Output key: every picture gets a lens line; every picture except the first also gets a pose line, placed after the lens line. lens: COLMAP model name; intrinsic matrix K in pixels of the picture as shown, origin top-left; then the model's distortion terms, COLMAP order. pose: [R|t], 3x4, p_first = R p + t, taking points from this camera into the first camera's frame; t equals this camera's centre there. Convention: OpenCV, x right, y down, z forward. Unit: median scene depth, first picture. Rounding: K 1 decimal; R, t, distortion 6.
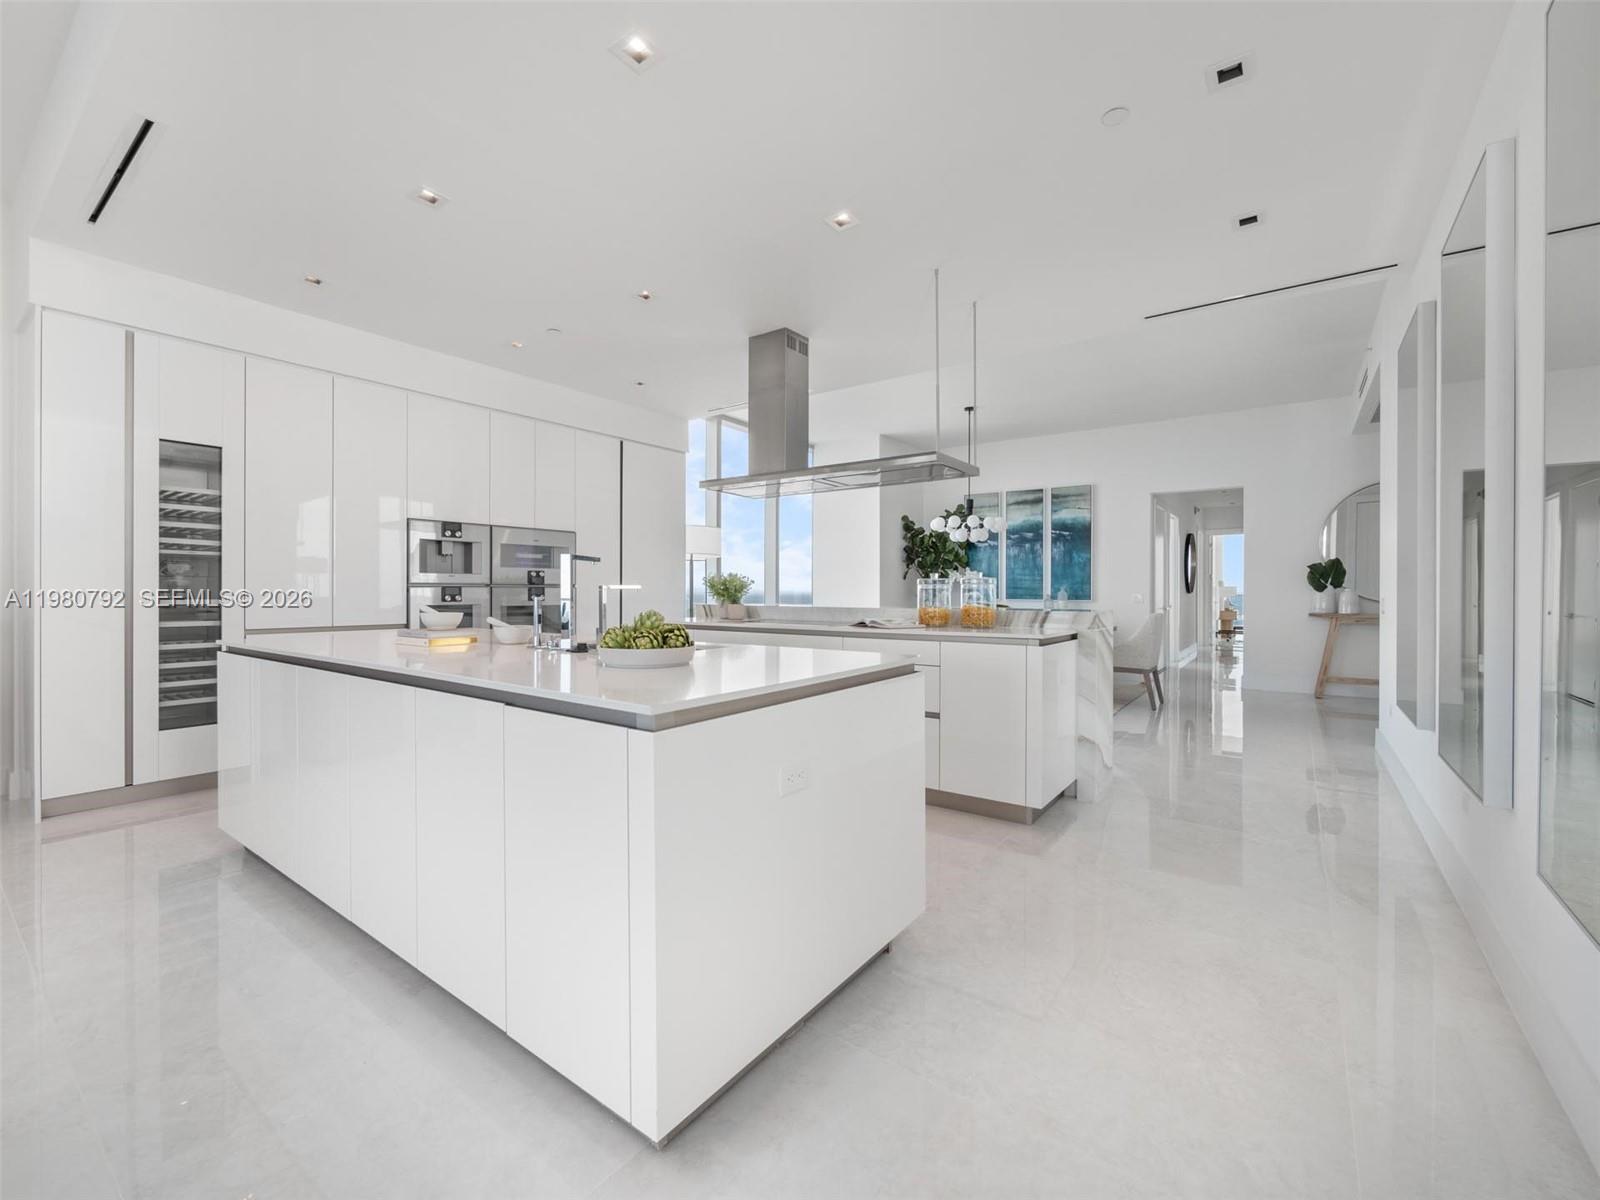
lens RADIAL K [[672.2, 0, 799.5], [0, 672.2, 594.9], [0, 0, 1]] dist [-0.002953, -0.000089]
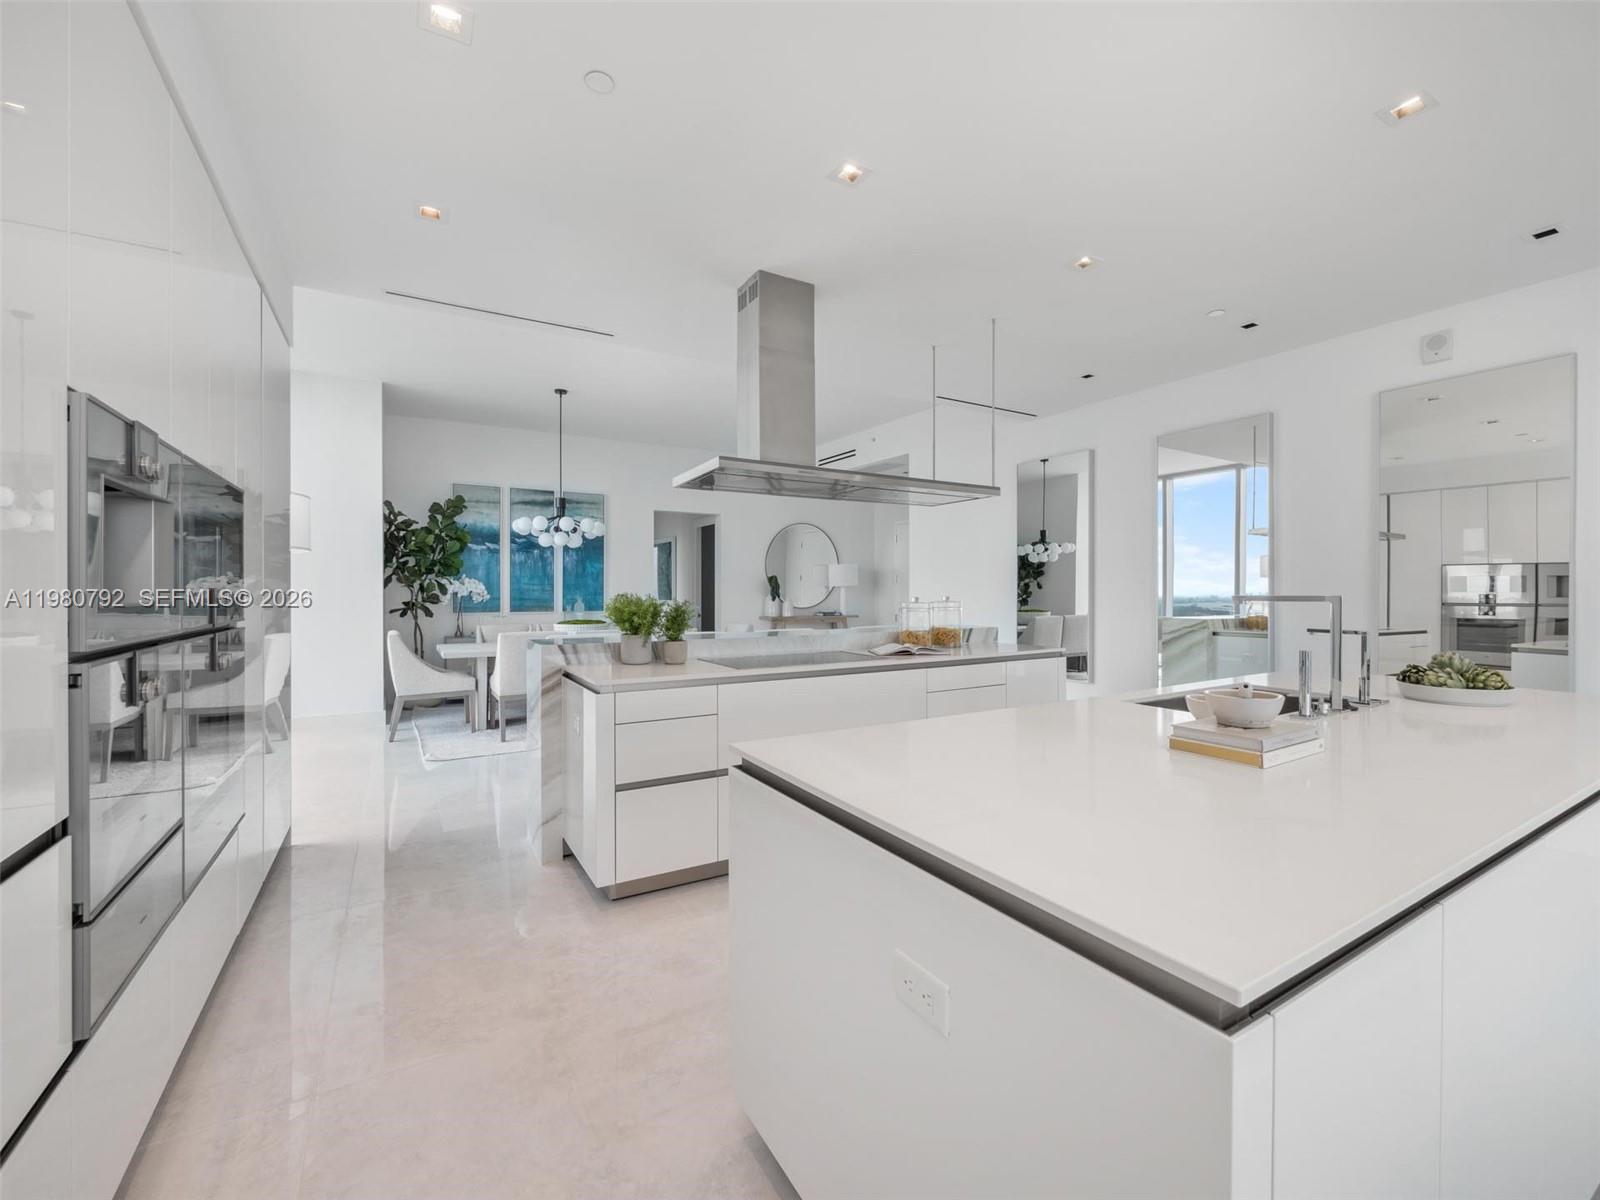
lens RADIAL K [[672.2, 0, 796.3], [0, 672.2, 593.8], [0, 0, 1]] dist [-0.002953, -0.000089]
pose [[0.403827, -0.005107, 0.914821, -0.342010], [0.006446, 0.999975, 0.002737, -0.017747], [-0.914813, 0.004792, 0.403850, 0.322908]]
